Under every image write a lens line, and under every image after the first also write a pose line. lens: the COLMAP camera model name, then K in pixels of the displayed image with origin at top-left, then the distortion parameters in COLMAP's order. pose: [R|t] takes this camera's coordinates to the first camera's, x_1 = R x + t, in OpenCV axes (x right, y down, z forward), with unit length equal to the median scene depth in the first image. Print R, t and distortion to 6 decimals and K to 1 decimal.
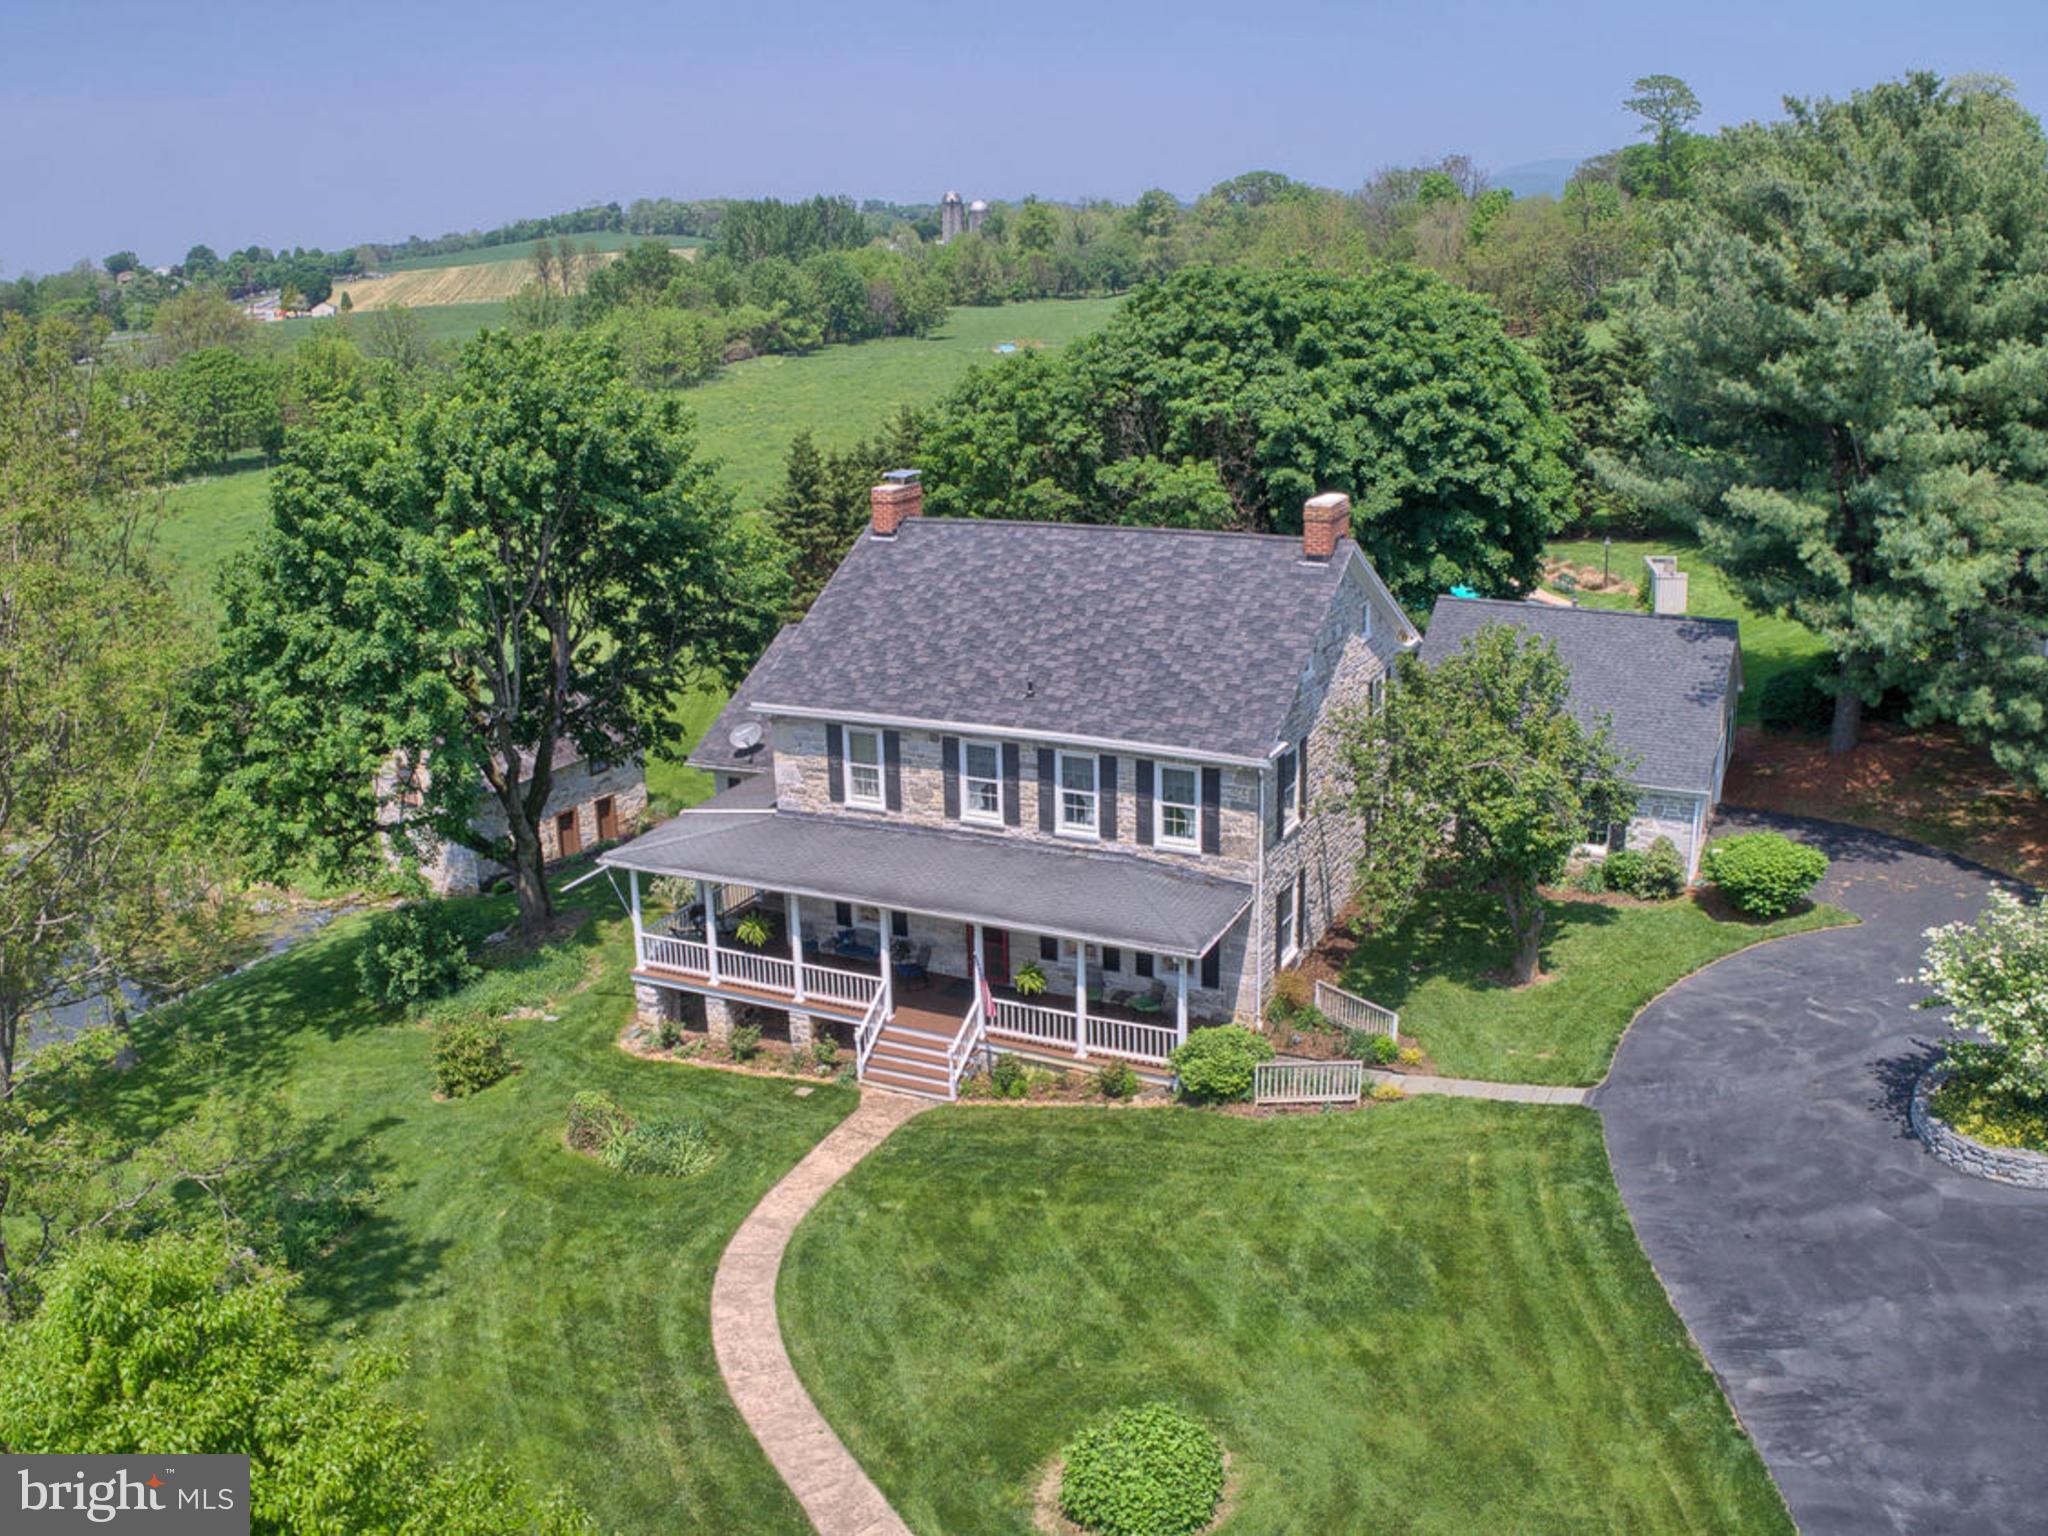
lens RADIAL K [[1801.0, 0, 1024.0], [0, 1801.0, 768.0], [0, 0, 1]] dist [-0.272825, 0.102708]
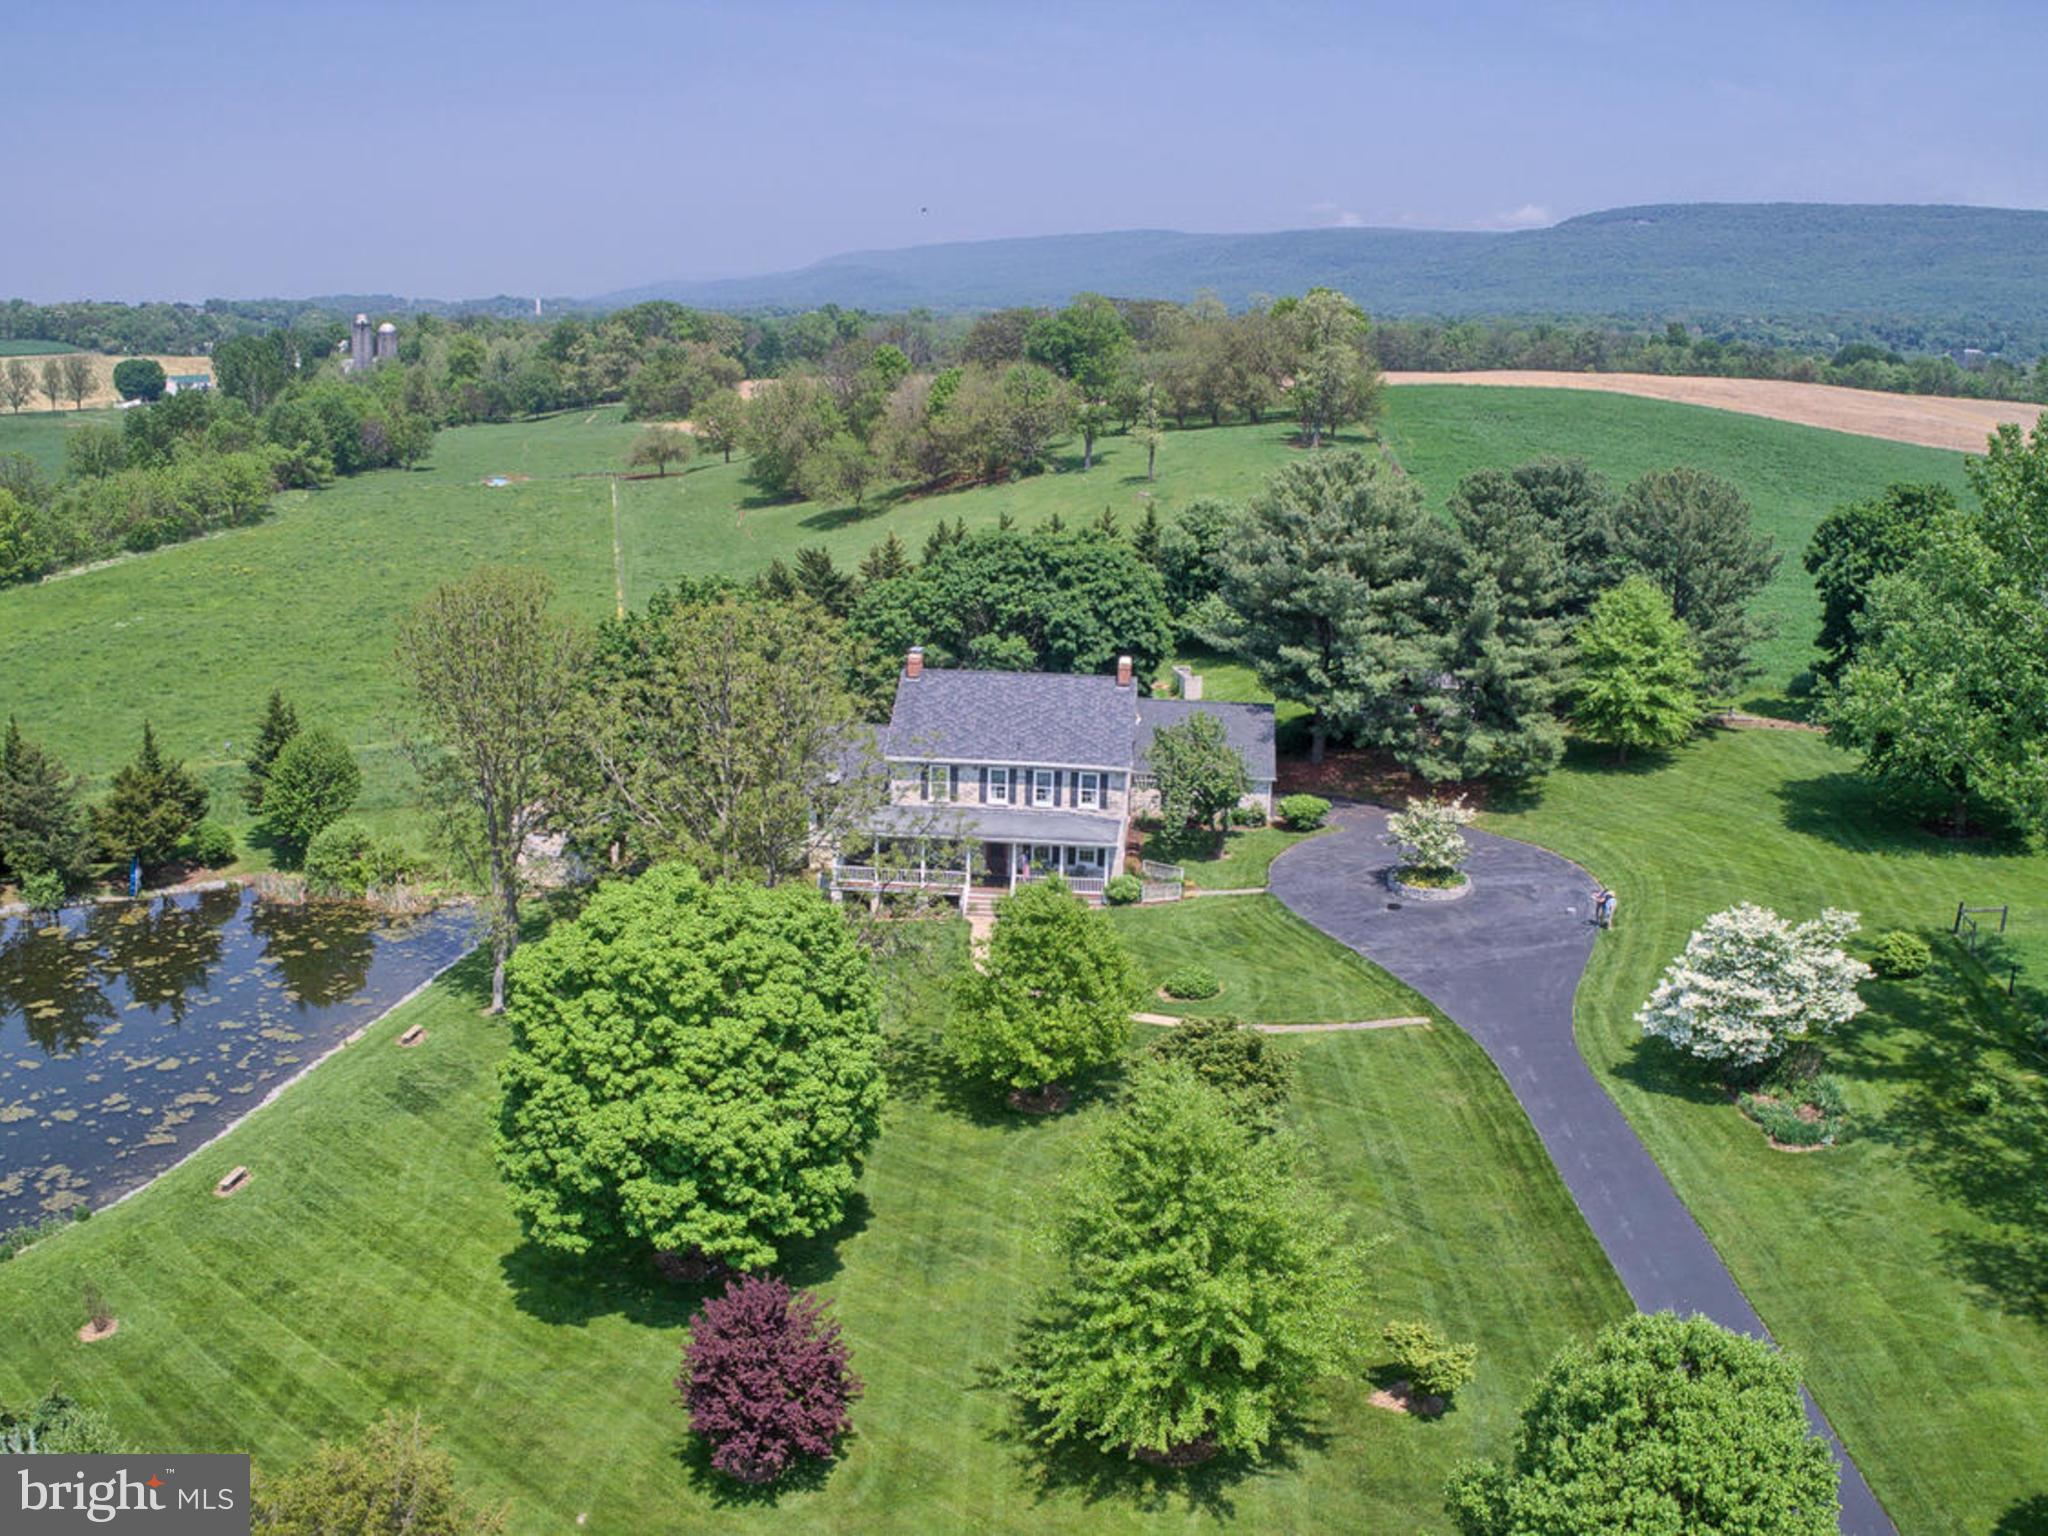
lens RADIAL K [[1801.0, 0, 1024.0], [0, 1801.0, 768.0], [0, 0, 1]] dist [-0.272825, 0.102708]
pose [[0.929751, -0.040722, 0.365930, -0.801822], [0.058733, 0.997542, -0.038217, 0.071576], [-0.363474, 0.057024, 0.929857, -1.116793]]
